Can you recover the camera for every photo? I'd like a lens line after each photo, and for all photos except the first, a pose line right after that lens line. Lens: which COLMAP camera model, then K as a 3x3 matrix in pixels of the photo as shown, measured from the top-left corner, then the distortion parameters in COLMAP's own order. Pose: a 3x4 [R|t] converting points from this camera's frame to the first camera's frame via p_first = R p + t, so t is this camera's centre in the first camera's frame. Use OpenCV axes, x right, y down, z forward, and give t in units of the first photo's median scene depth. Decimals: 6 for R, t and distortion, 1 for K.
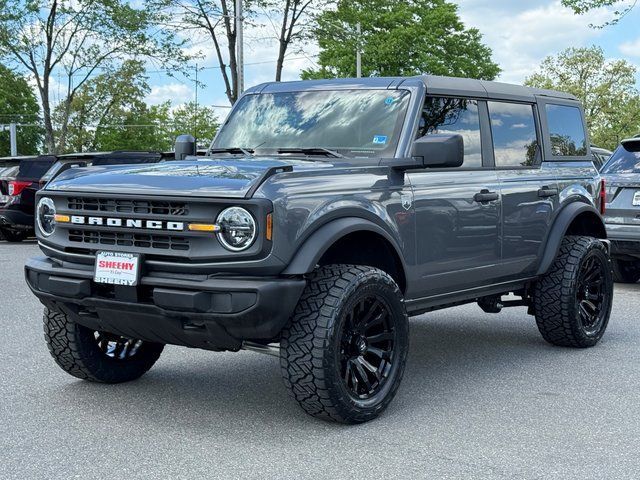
lens RADIAL K [[1207.4, 0, 342.5], [0, 1207.4, 241.4], [0, 0, 1]] dist [0.147356, 0.000000]
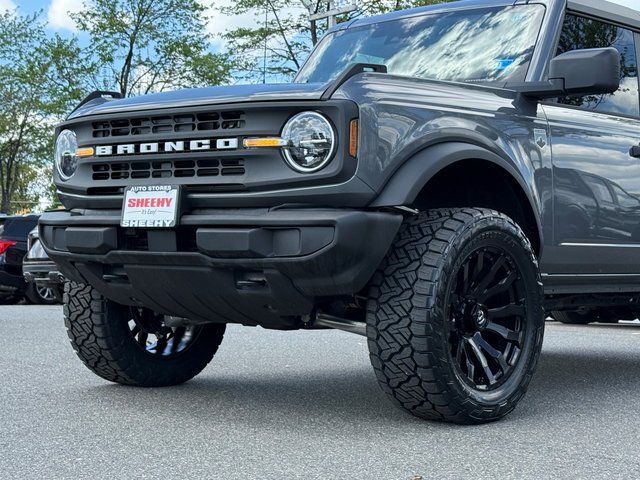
lens RADIAL K [[1332.4, 0, 321.6], [0, 1332.4, 242.7], [0, 0, 1]] dist [0.153310, 0.000000]
pose [[0.995521, 0.006079, -0.094349, -0.003183], [-0.014031, 0.996379, -0.083856, 0.111959], [0.093498, 0.084804, 0.992001, 0.195522]]
